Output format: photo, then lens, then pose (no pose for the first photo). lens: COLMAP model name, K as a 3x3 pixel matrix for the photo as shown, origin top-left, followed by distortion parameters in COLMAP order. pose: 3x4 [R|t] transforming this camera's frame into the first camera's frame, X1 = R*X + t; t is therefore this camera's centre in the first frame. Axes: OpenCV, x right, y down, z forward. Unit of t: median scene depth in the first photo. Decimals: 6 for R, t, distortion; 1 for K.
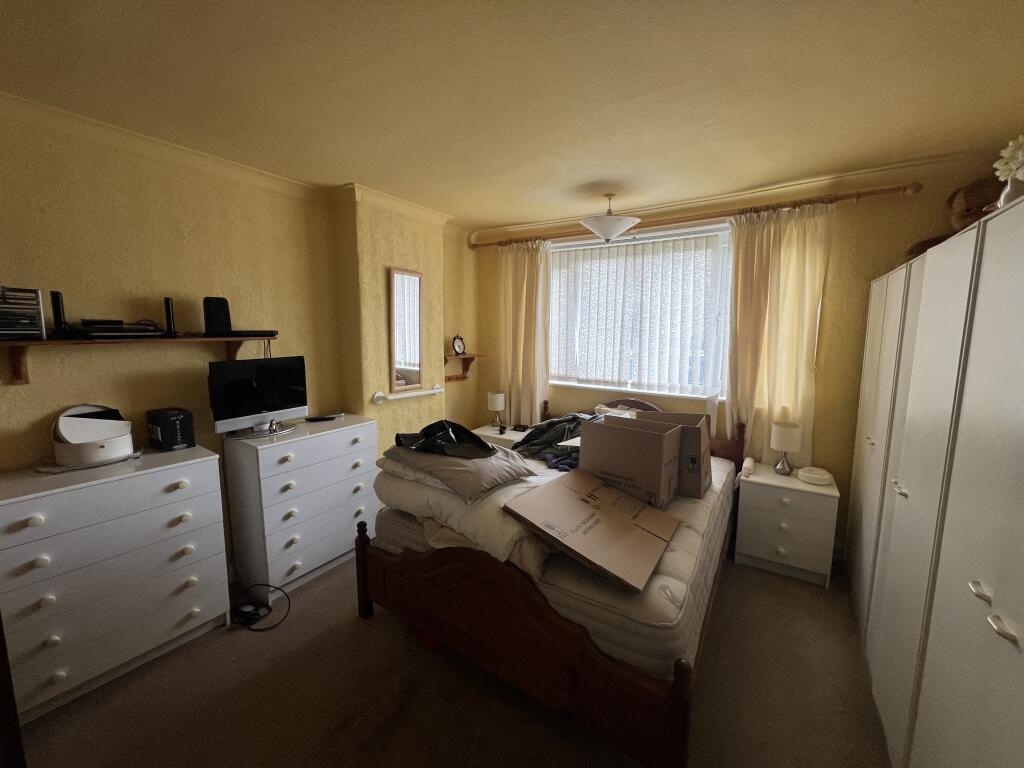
lens RADIAL K [[410.5, 0, 507.4], [0, 410.5, 379.8], [0, 0, 1]] dist [0.001883, -0.000218]
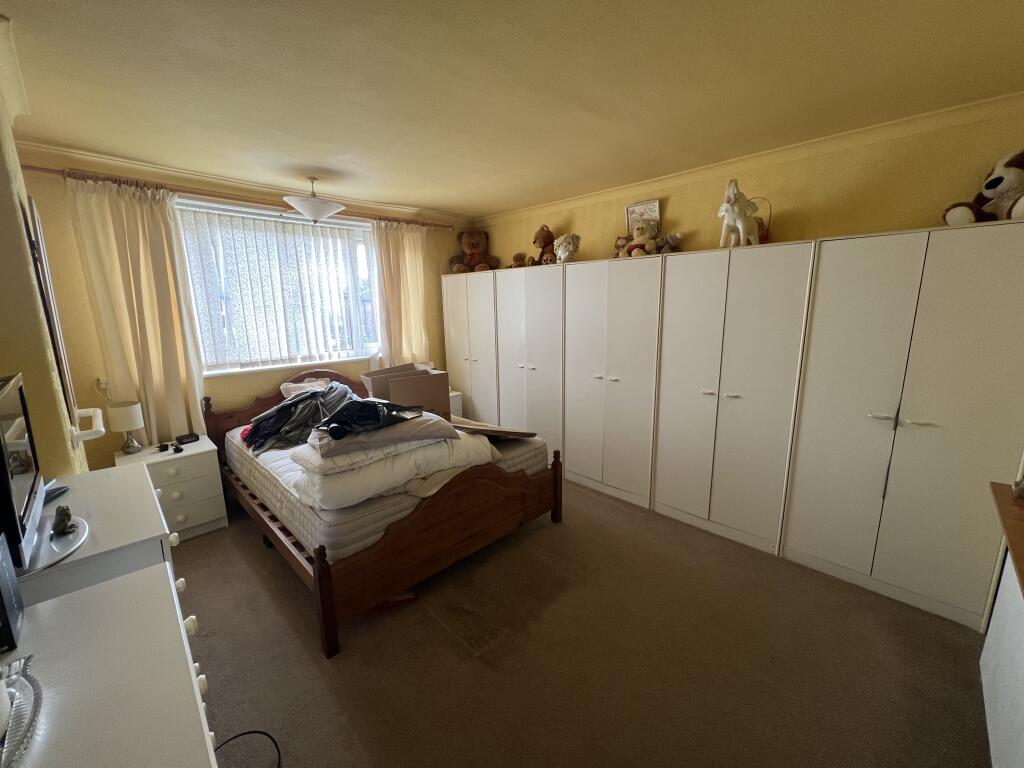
lens RADIAL K [[410.5, 0, 507.7], [0, 410.5, 379.6], [0, 0, 1]] dist [0.001883, -0.000218]
pose [[0.194801, -0.191700, 0.961927, -0.638726], [0.141107, 0.975990, 0.165927, -0.037340], [-0.970640, 0.103411, 0.217174, 0.273452]]
